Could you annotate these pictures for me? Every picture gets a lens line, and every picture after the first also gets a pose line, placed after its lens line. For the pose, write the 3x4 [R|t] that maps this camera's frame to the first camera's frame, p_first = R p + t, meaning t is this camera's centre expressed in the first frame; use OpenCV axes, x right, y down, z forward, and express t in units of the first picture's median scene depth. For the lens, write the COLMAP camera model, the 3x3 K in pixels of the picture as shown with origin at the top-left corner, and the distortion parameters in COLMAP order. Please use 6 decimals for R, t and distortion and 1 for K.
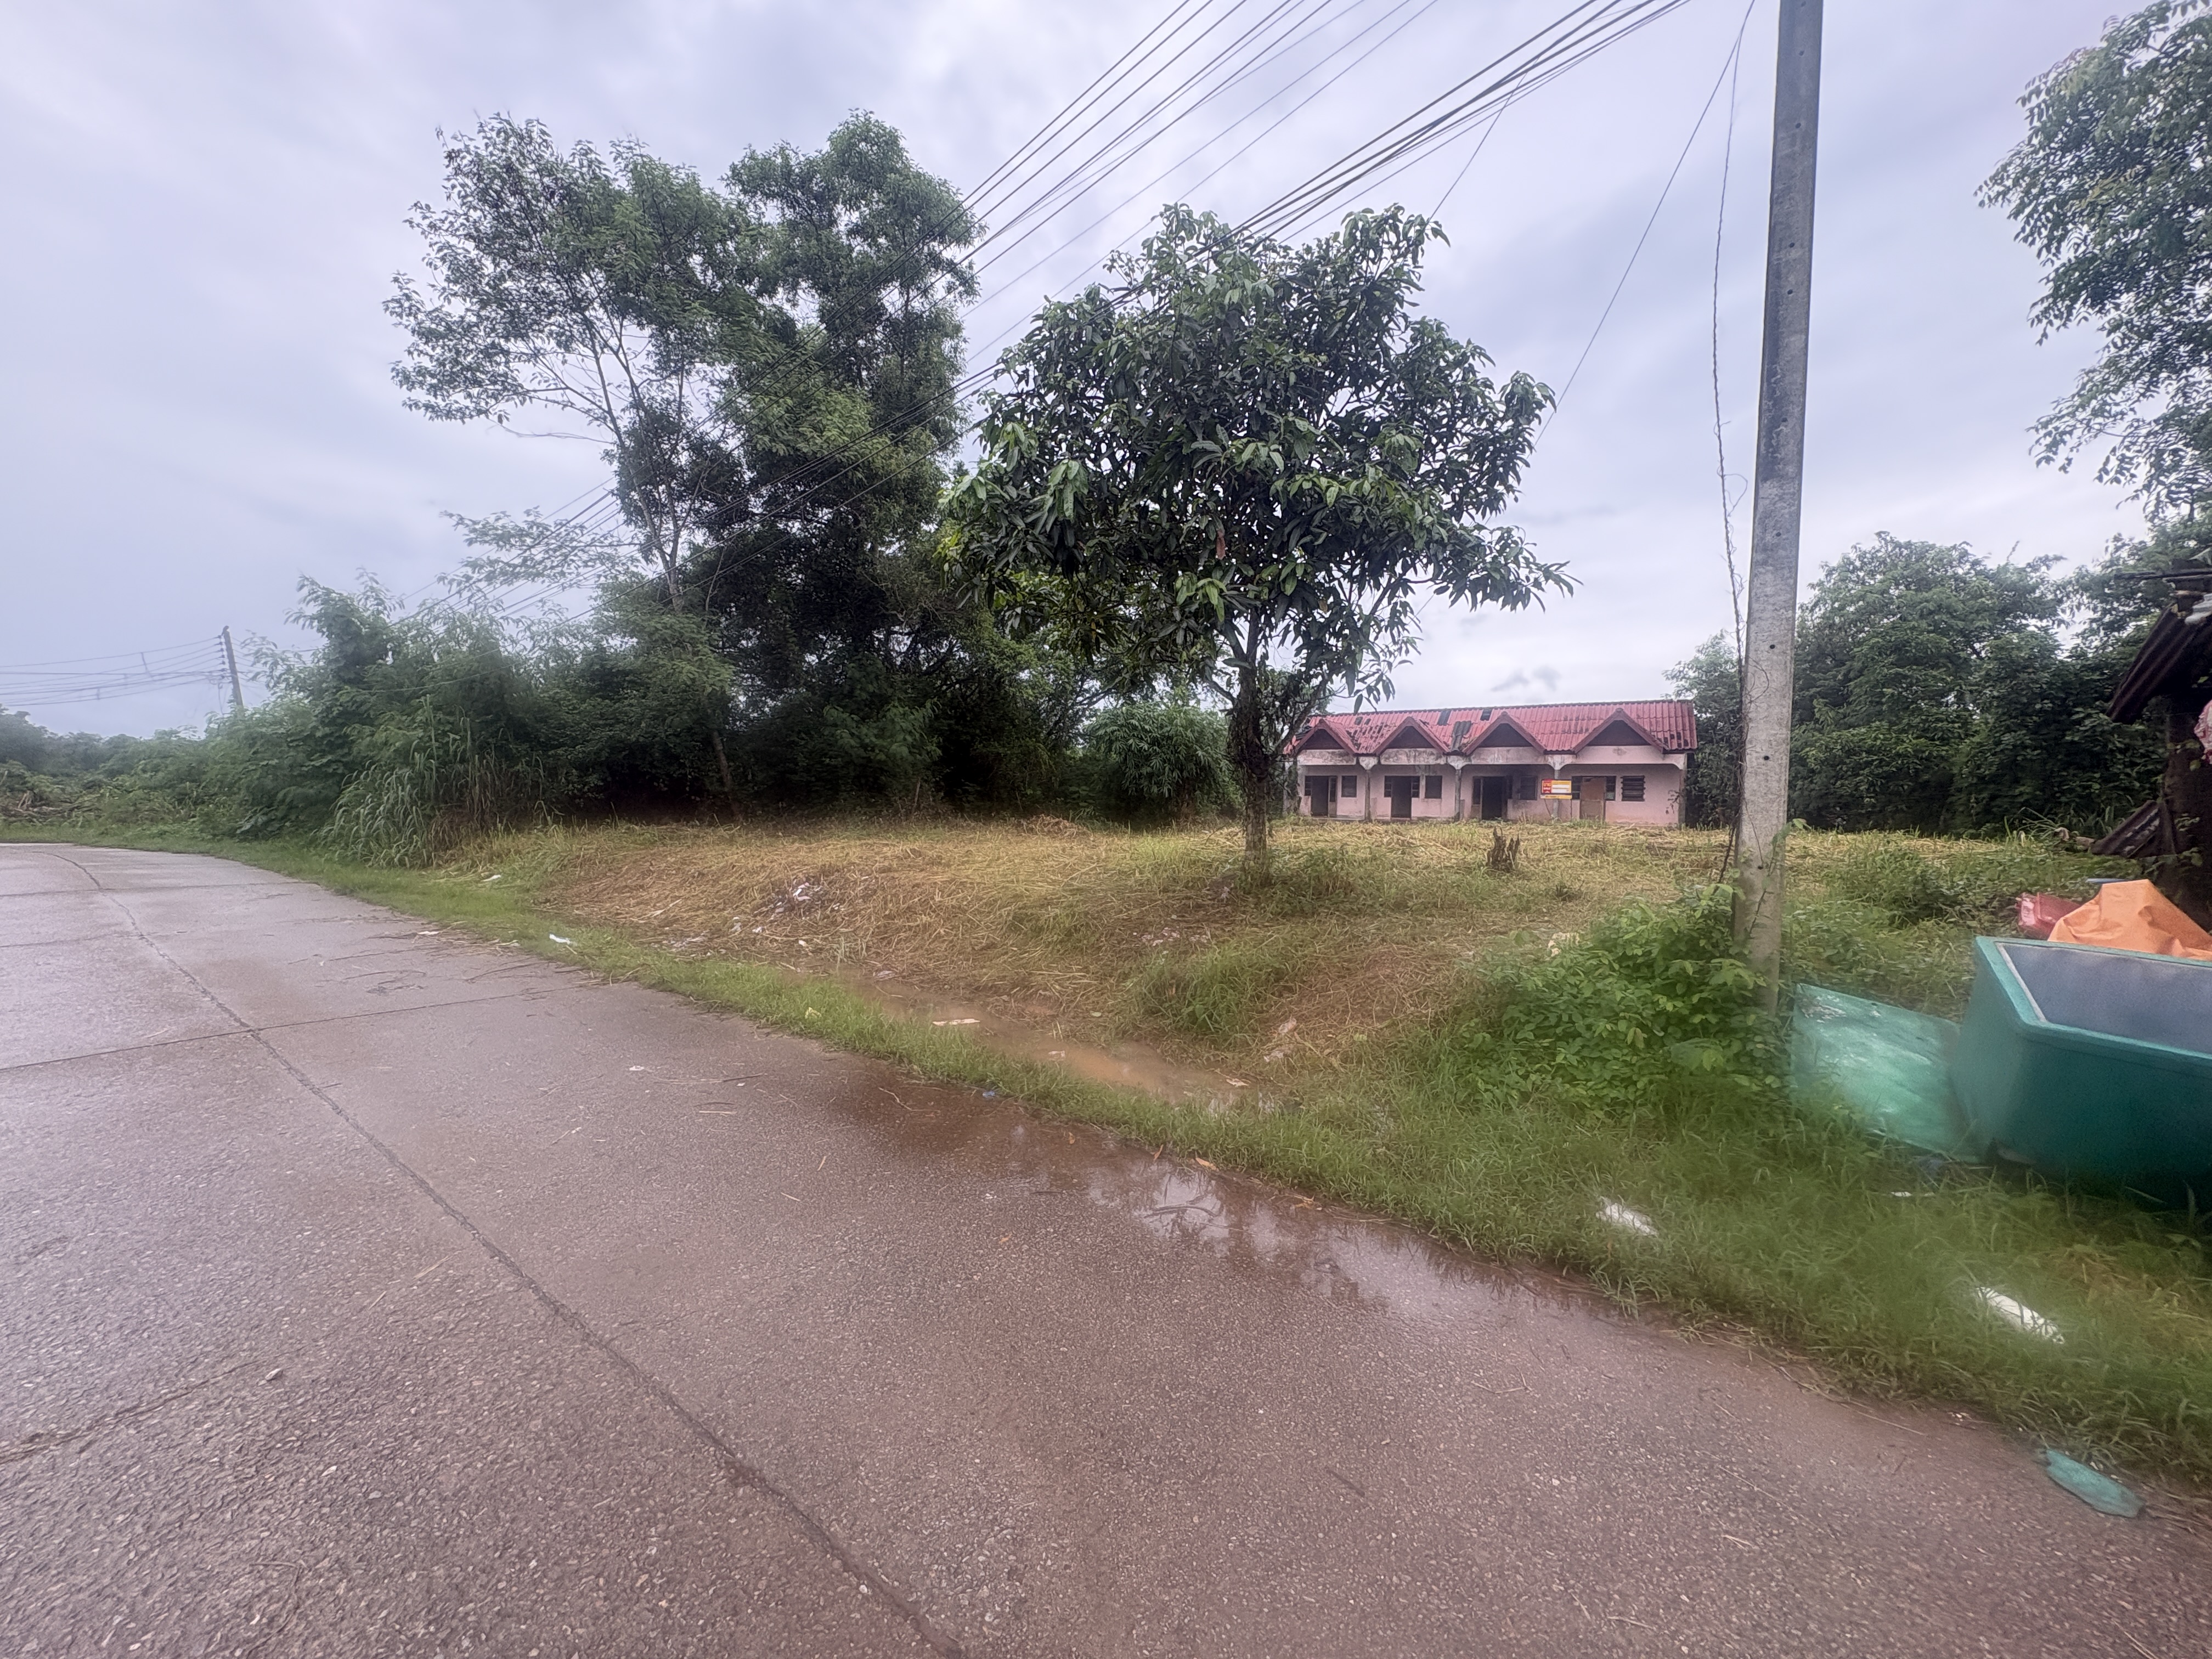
lens RADIAL K [[883.1, 0, 1106.1], [0, 883.1, 825.8], [0, 0, 1]] dist [-0.000006, -0.000405]
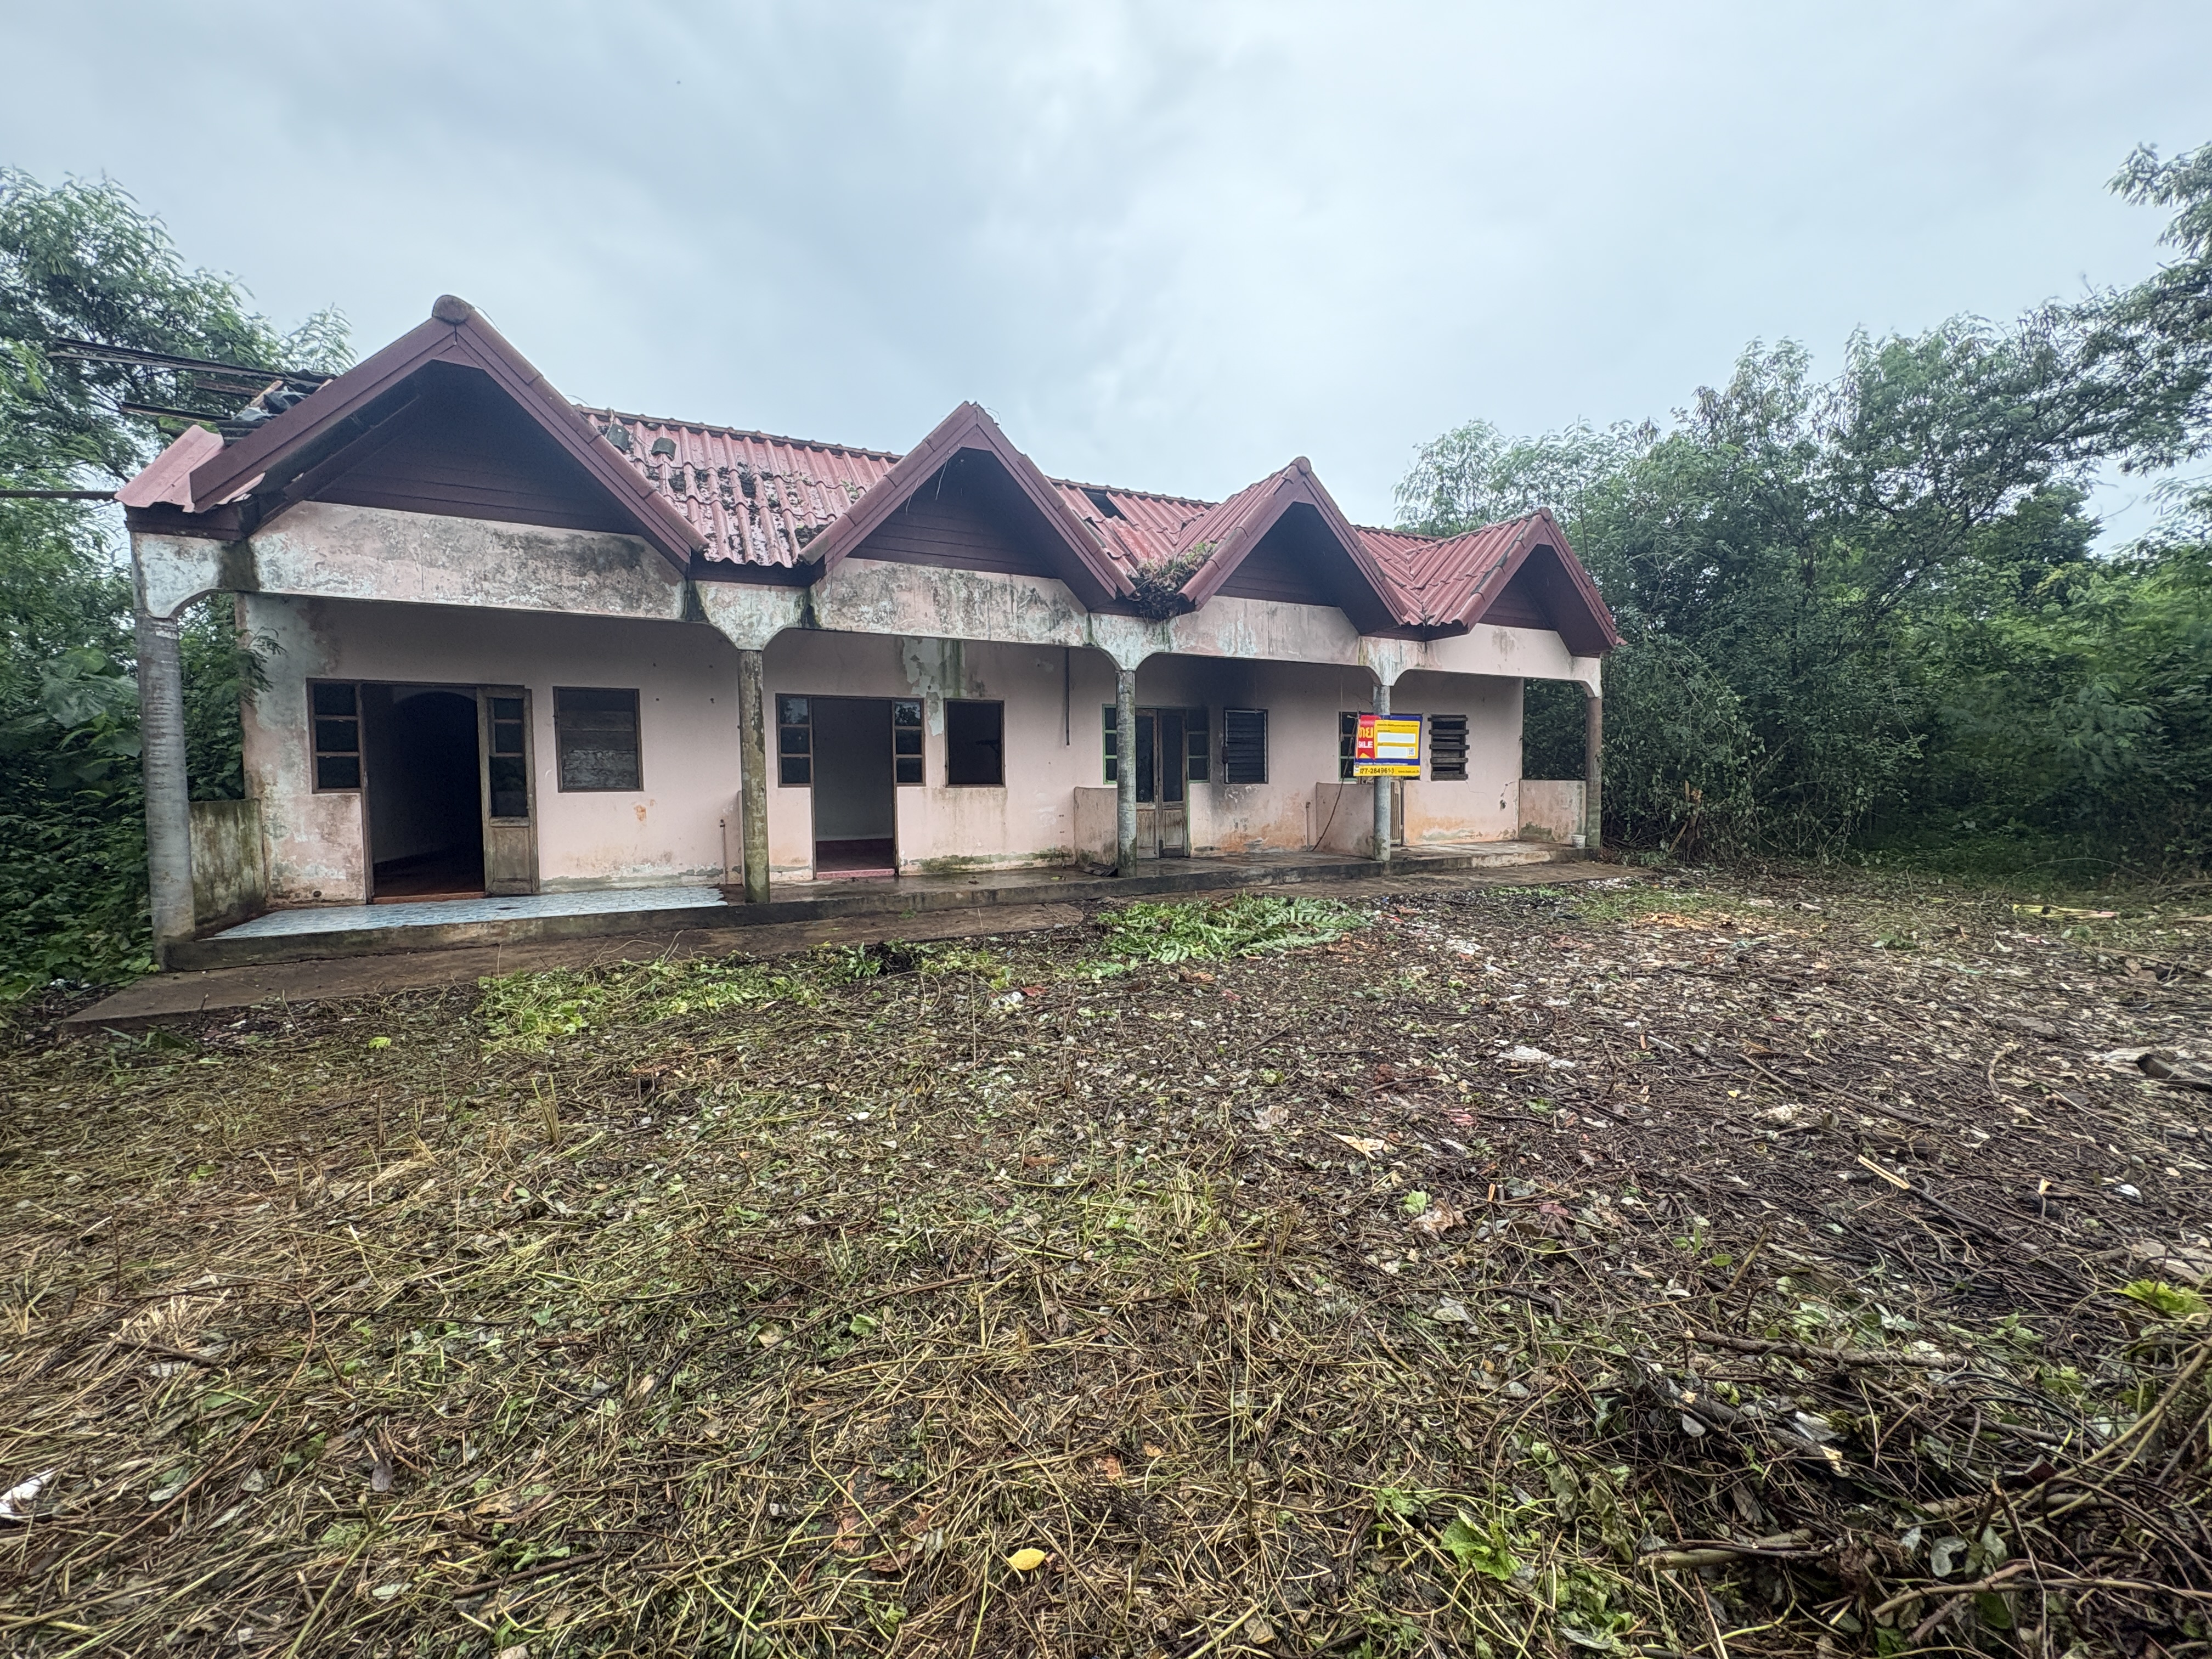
lens RADIAL K [[883.1, 0, 1106.1], [0, 883.1, 825.8], [0, 0, 1]] dist [-0.000006, -0.000405]
pose [[0.503221, -0.061066, 0.861997, 0.165978], [0.051802, 0.997838, 0.040448, -0.028478], [-0.862604, 0.024299, 0.505297, 0.850684]]
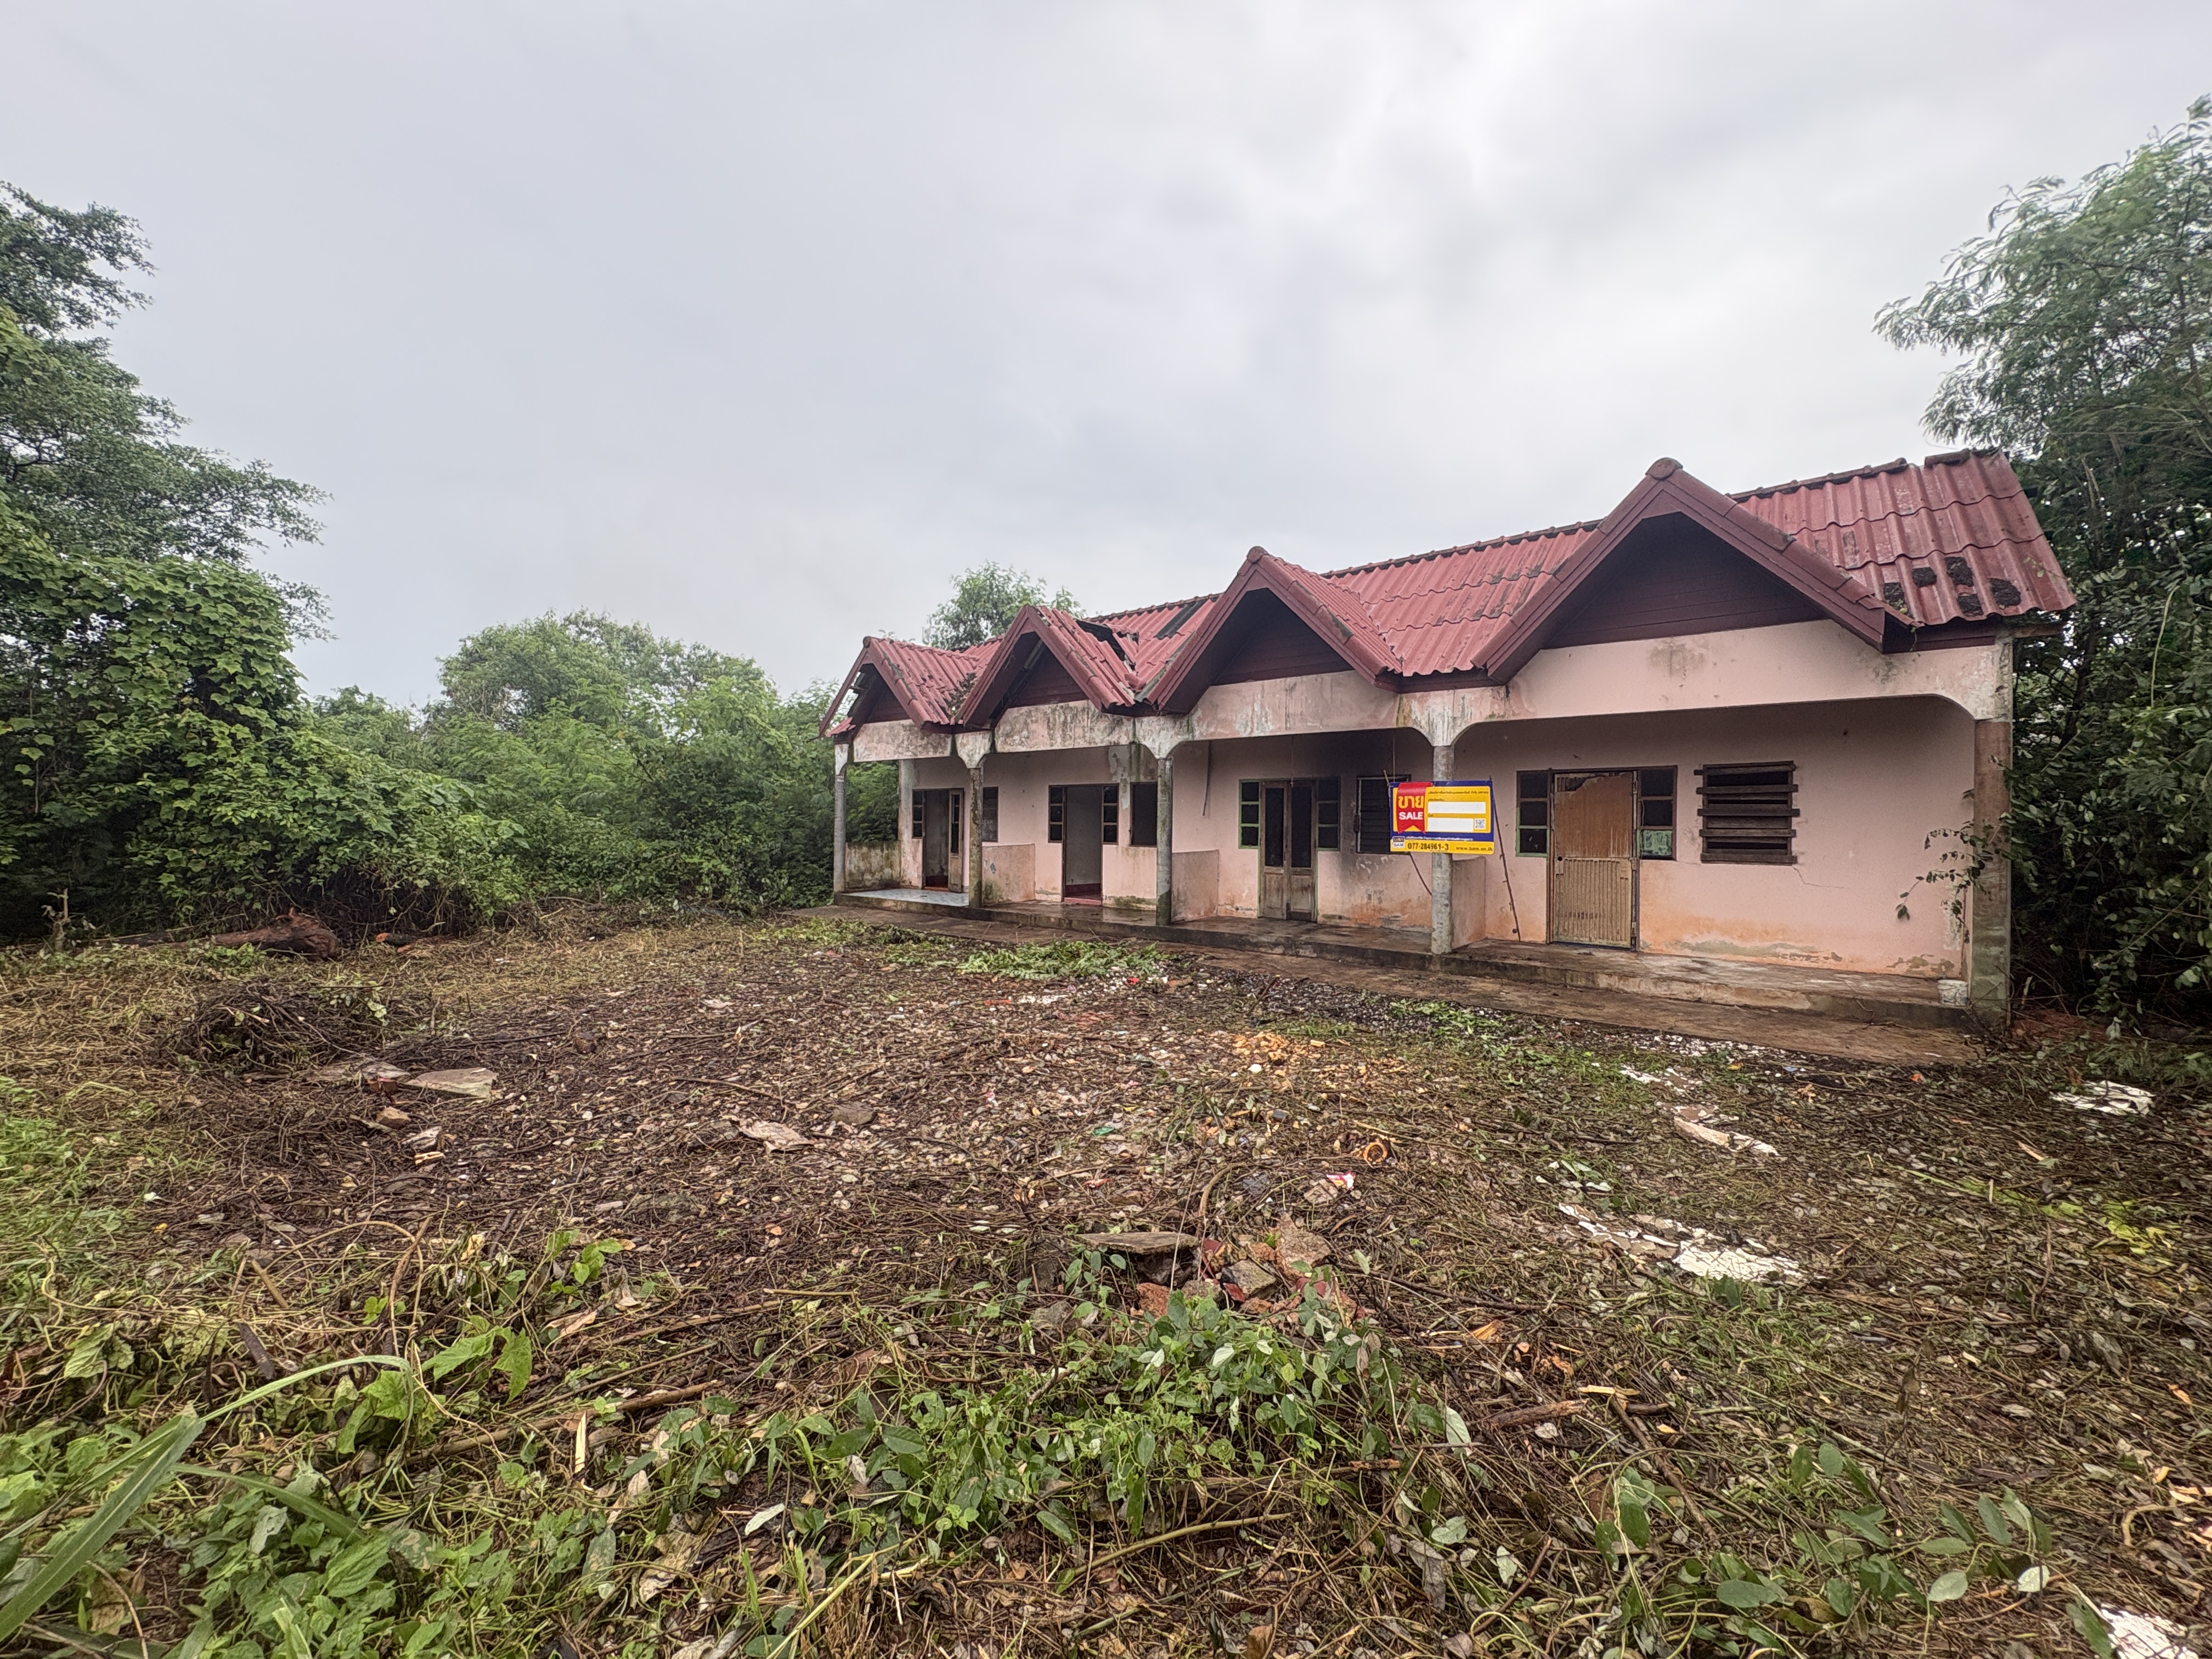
lens RADIAL K [[883.1, 0, 1106.1], [0, 883.1, 825.8], [0, 0, 1]] dist [-0.000006, -0.000405]
pose [[0.992530, -0.007682, -0.121757, 0.405081], [0.003517, 0.999402, -0.034388, -0.027722], [0.121948, 0.033703, 0.991964, 0.661169]]
